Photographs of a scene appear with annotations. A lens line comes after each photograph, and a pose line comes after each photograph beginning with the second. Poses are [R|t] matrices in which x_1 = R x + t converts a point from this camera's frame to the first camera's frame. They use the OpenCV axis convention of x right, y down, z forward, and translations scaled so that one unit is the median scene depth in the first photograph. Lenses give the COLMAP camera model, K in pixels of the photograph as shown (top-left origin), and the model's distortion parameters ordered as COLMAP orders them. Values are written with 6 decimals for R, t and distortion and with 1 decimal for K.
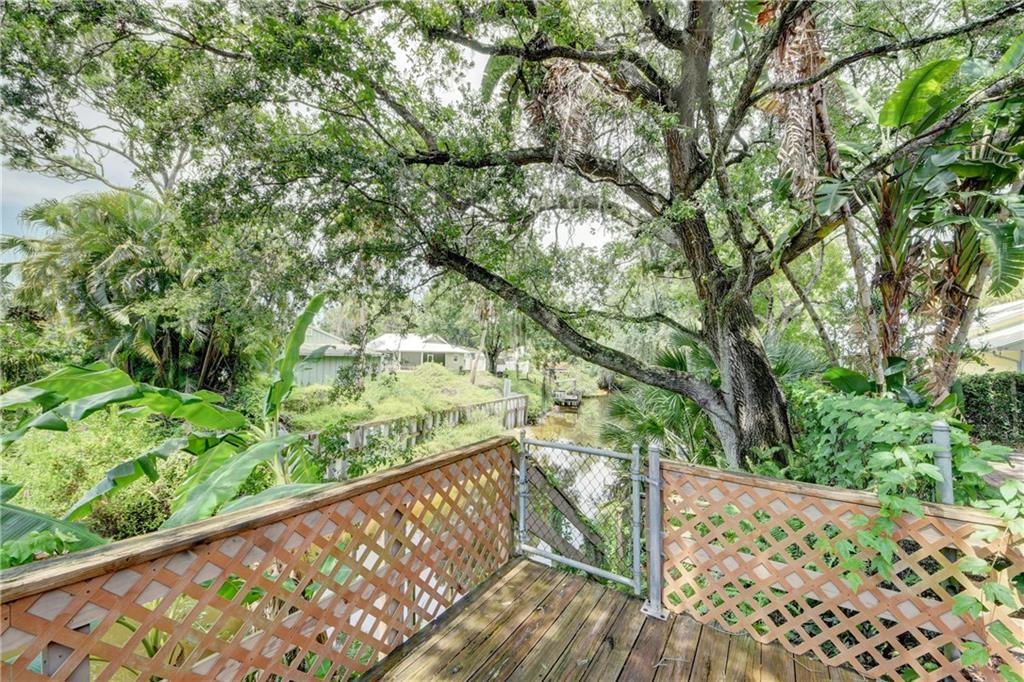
lens RADIAL K [[378.2, 0, 513.0], [0, 378.2, 338.8], [0, 0, 1]] dist [-0.013653, -0.002014]
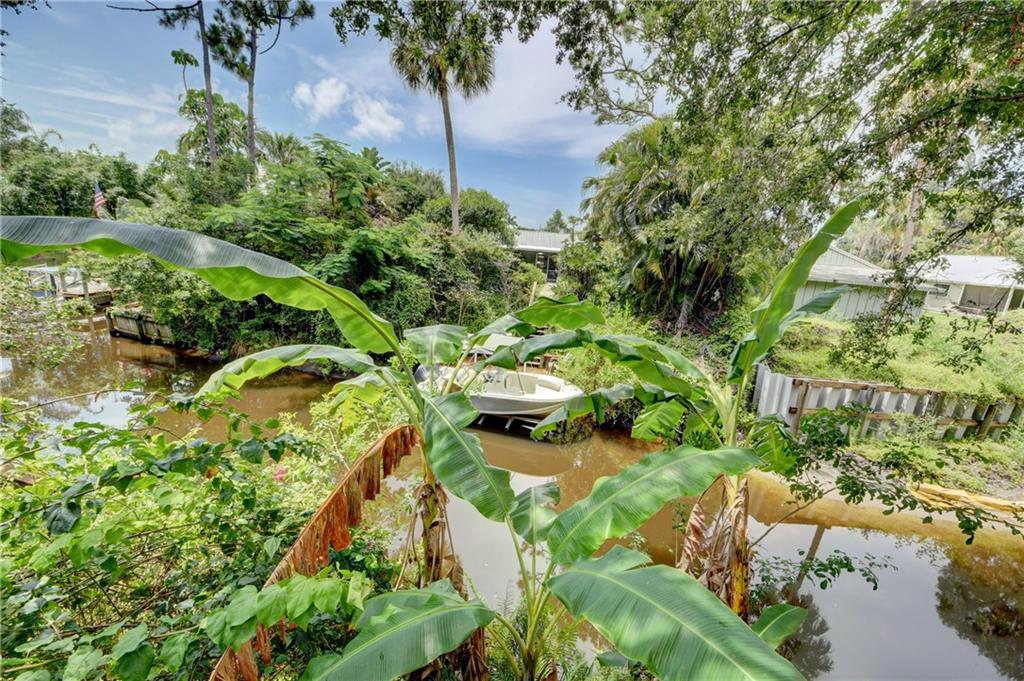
lens RADIAL K [[378.2, 0, 514.7], [0, 378.2, 345.2], [0, 0, 1]] dist [-0.013653, -0.002014]
pose [[0.392589, 0.238430, -0.888271, -0.075681], [-0.025924, 0.968297, 0.248453, -0.014595], [0.919349, -0.074512, 0.386324, 0.138340]]
